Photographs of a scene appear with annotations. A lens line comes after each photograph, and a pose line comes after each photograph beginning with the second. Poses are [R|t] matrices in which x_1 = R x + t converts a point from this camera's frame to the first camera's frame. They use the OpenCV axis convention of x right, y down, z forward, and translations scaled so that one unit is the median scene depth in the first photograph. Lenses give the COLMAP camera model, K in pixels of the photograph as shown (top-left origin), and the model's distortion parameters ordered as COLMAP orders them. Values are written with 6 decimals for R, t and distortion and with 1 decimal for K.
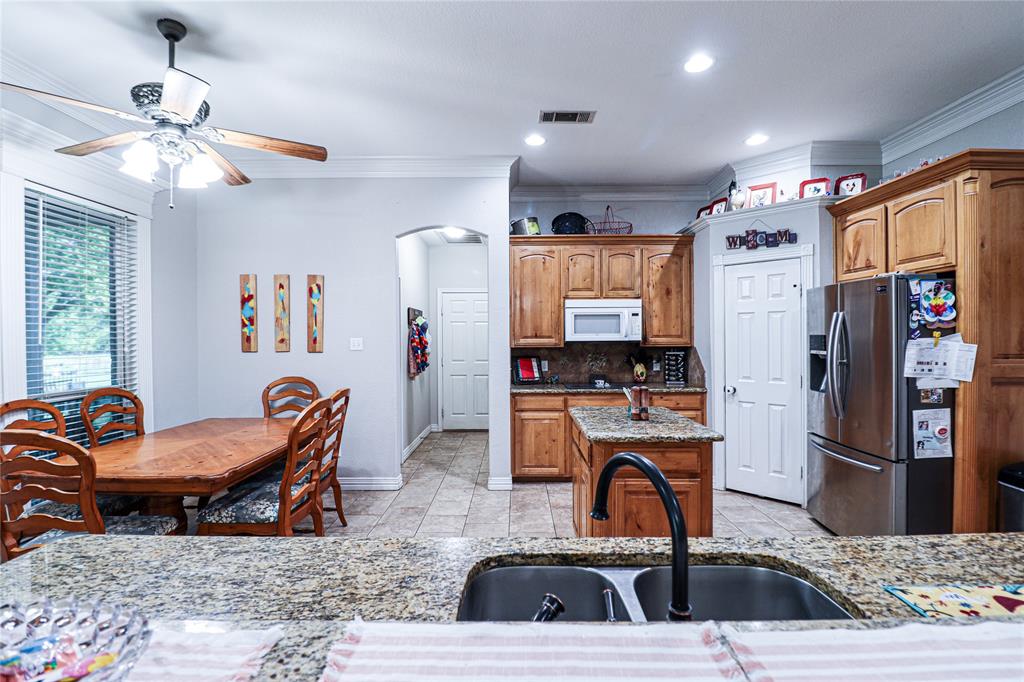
lens RADIAL K [[472.8, 0, 515.0], [0, 472.8, 338.1], [0, 0, 1]] dist [-0.000388, -0.015272]
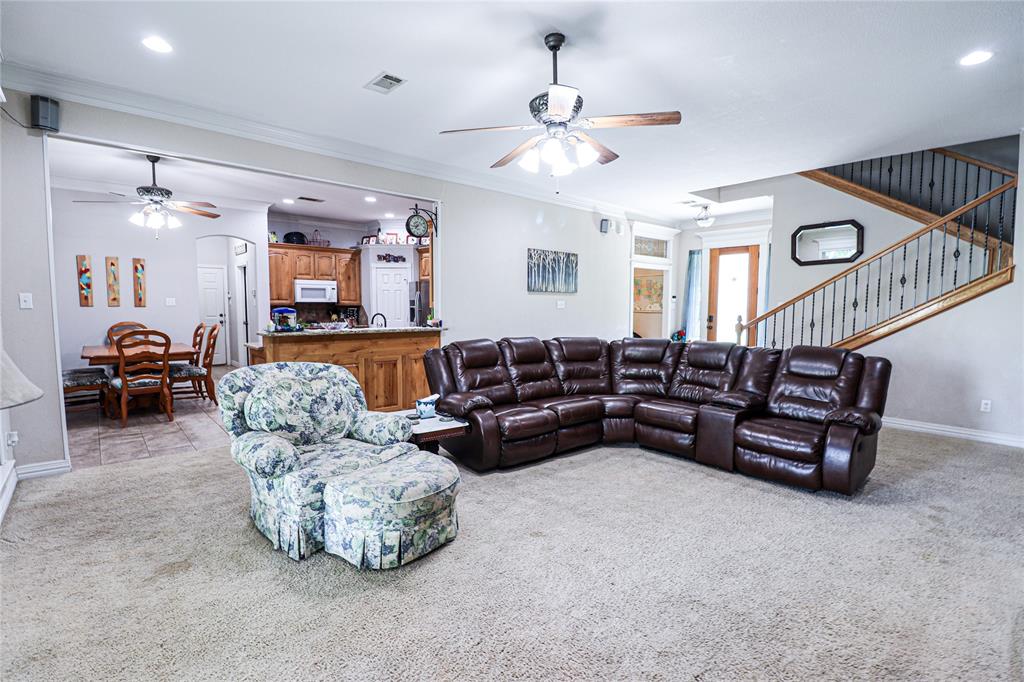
lens RADIAL K [[472.8, 0, 515.0], [0, 472.8, 338.1], [0, 0, 1]] dist [-0.000388, -0.015272]
pose [[0.742953, -0.037857, 0.668273, -0.549673], [-0.007069, 0.997900, 0.064389, 0.025040], [-0.669307, -0.052562, 0.741125, -1.059216]]
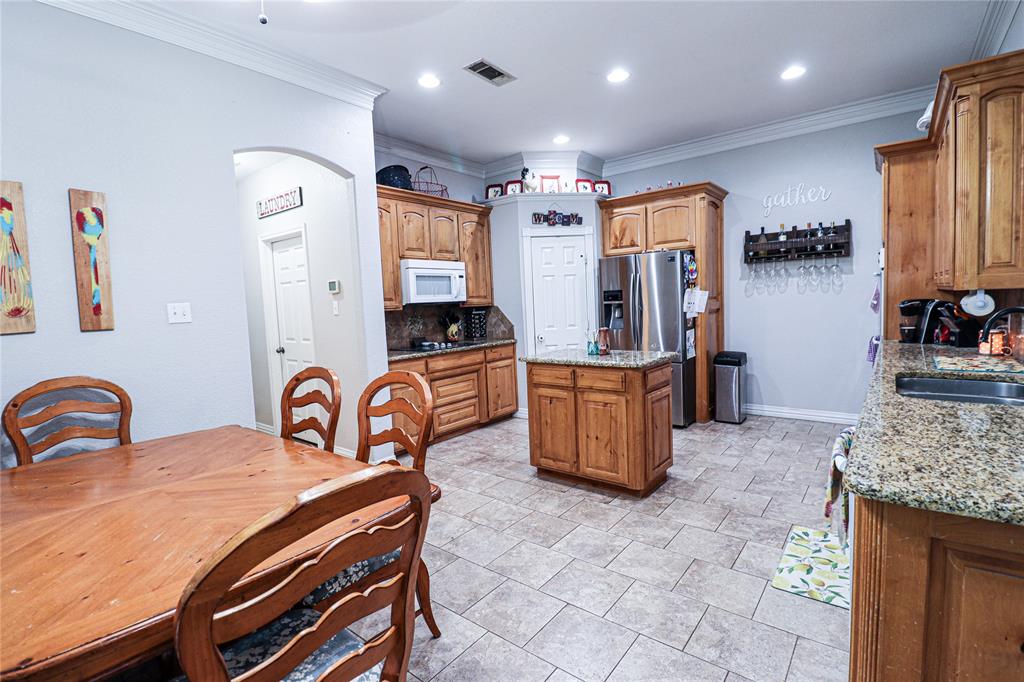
lens RADIAL K [[472.8, 0, 515.0], [0, 472.8, 338.1], [0, 0, 1]] dist [-0.000388, -0.015272]
pose [[0.619405, -0.079573, 0.781029, -0.552353], [0.042779, 0.996793, 0.067629, 0.022850], [-0.783906, -0.008478, 0.620822, 0.264627]]
